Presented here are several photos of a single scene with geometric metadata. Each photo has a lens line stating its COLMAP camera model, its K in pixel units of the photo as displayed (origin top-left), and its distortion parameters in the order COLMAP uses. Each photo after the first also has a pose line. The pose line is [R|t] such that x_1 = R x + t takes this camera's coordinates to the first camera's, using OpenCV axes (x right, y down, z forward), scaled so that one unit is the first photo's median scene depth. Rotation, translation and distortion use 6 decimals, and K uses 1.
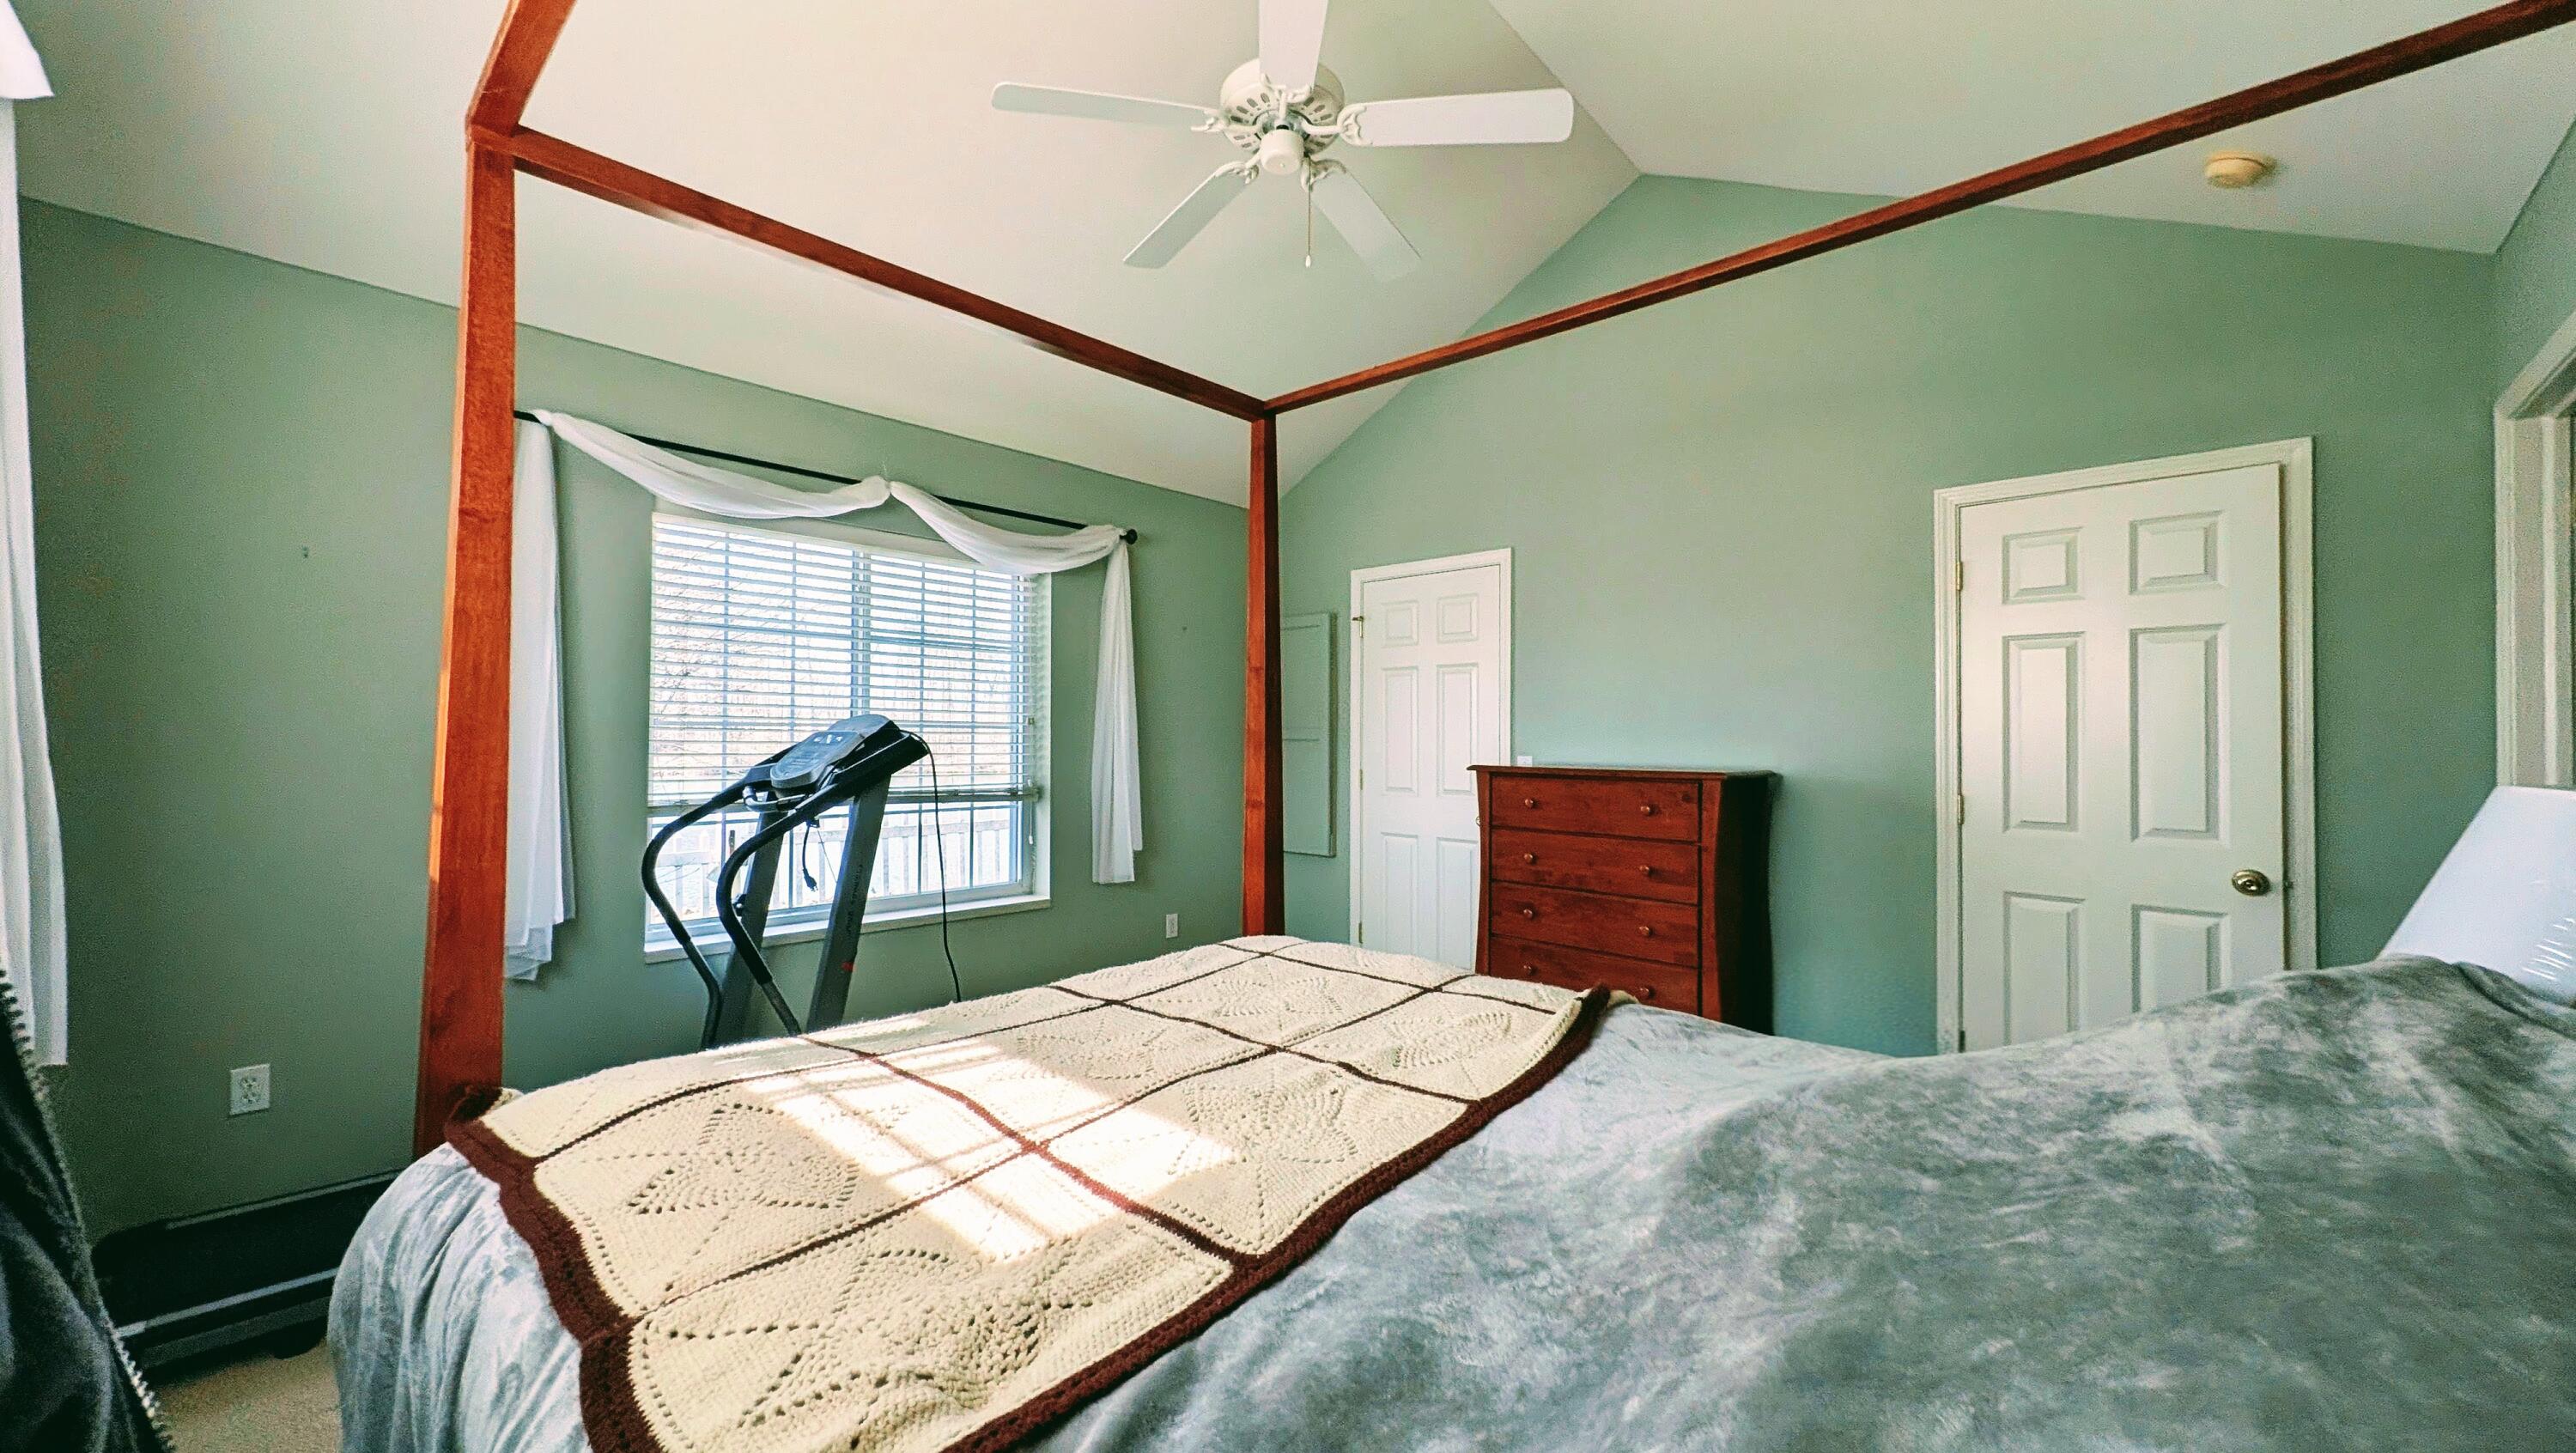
lens RADIAL K [[955.9, 0, 1288.0], [0, 955.9, 726.5], [0, 0, 1]] dist [0.000836, -0.000037]
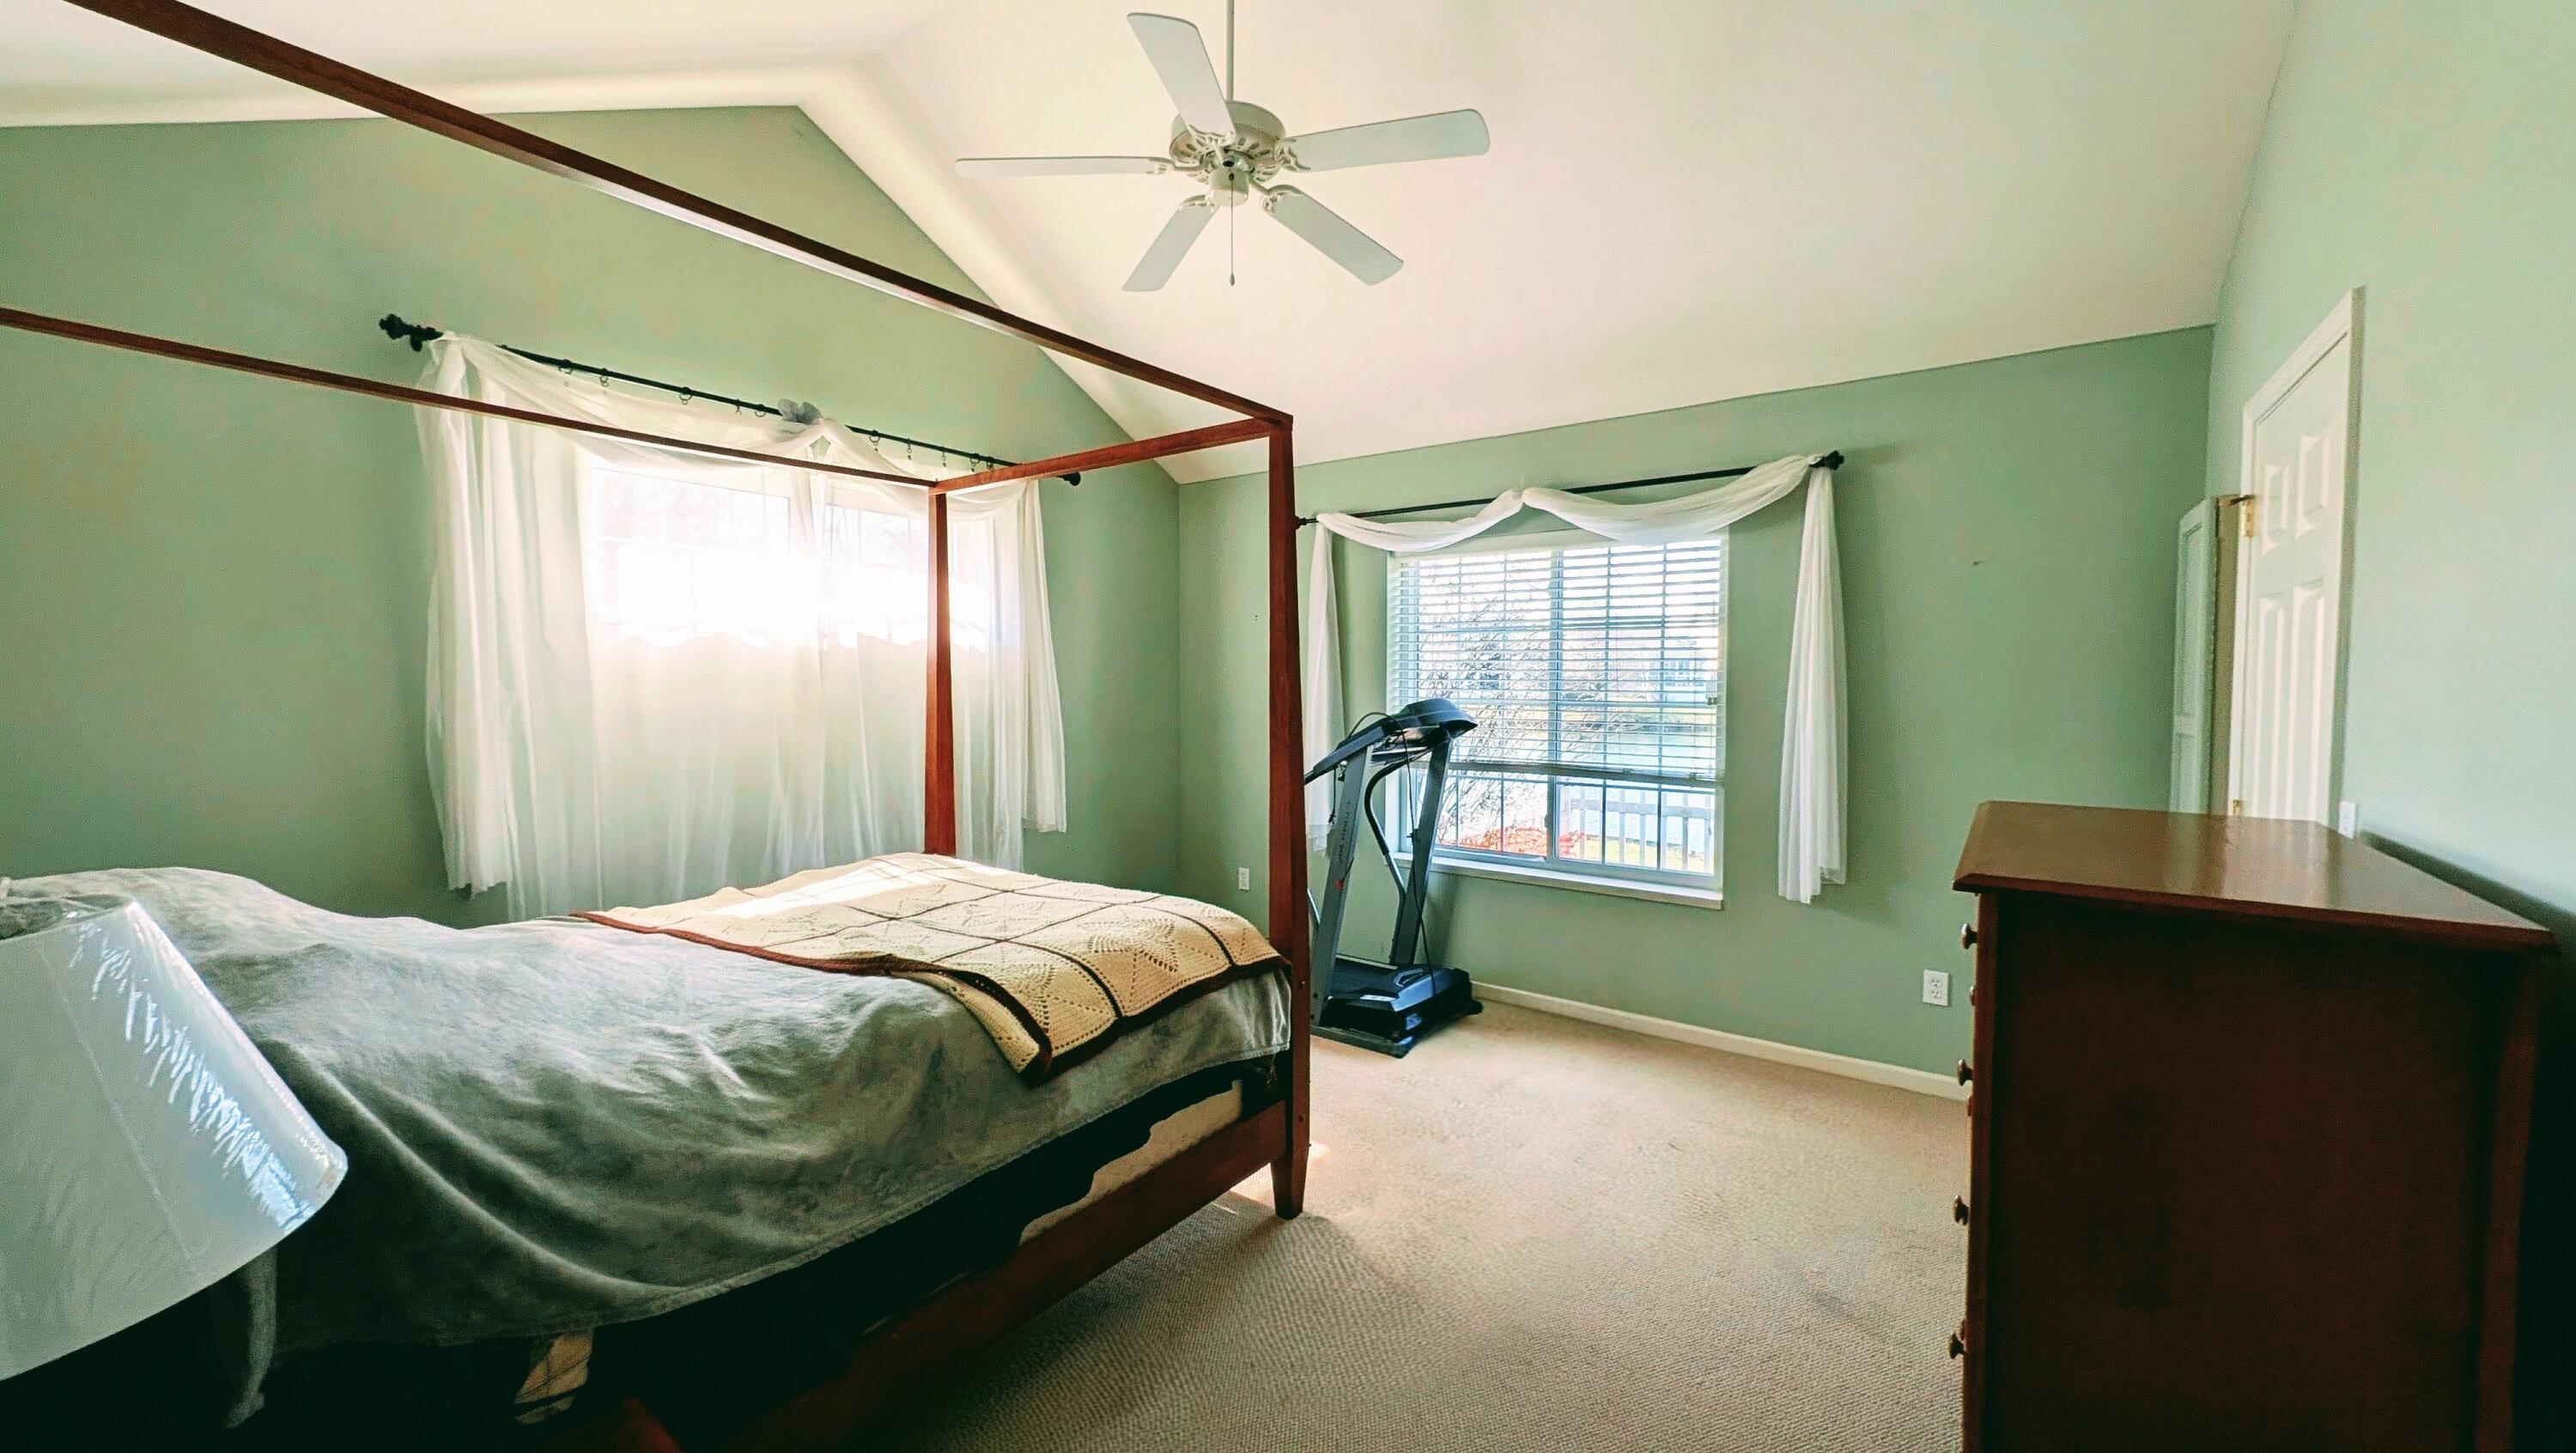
lens RADIAL K [[955.9, 0, 1288.0], [0, 955.9, 726.5], [0, 0, 1]] dist [0.000836, -0.000037]
pose [[0.134293, 0.022230, -0.990692, 0.687580], [-0.004881, 0.999751, 0.021771, 0.001959], [0.990930, 0.001912, 0.134368, 0.576066]]
